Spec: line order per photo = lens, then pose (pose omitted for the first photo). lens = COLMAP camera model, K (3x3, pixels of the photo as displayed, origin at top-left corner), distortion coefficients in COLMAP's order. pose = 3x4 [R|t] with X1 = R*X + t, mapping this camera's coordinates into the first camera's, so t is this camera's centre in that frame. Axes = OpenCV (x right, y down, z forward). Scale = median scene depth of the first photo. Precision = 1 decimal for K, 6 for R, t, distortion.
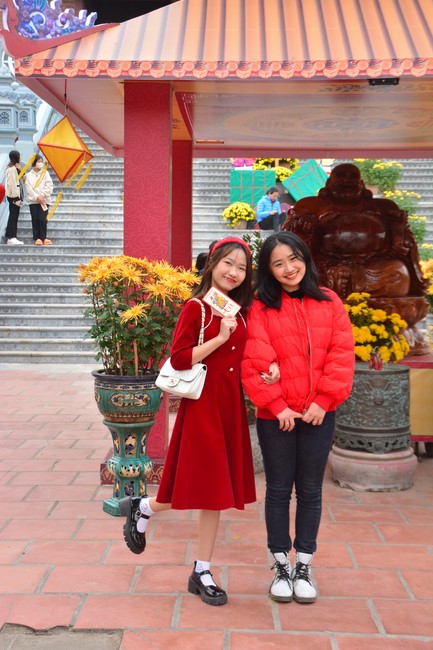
lens RADIAL K [[872.0, 0, 216.5], [0, 872.0, 325.0], [0, 0, 1]] dist [0.153406, 0.088922]
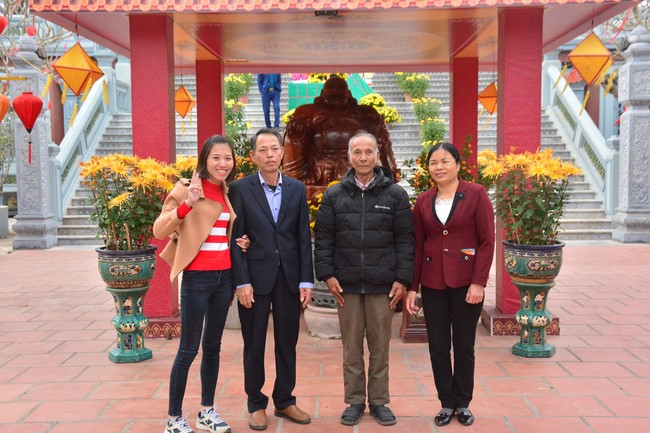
lens RADIAL K [[725.4, 0, 325.0], [0, 725.4, 216.5], [0, 0, 1]] dist [0.014796, 0.235606]
pose [[0.999729, -0.020395, 0.011184, 0.163173], [0.020317, 0.999769, 0.007043, 0.007459], [-0.011325, -0.006813, 0.999913, -0.034383]]
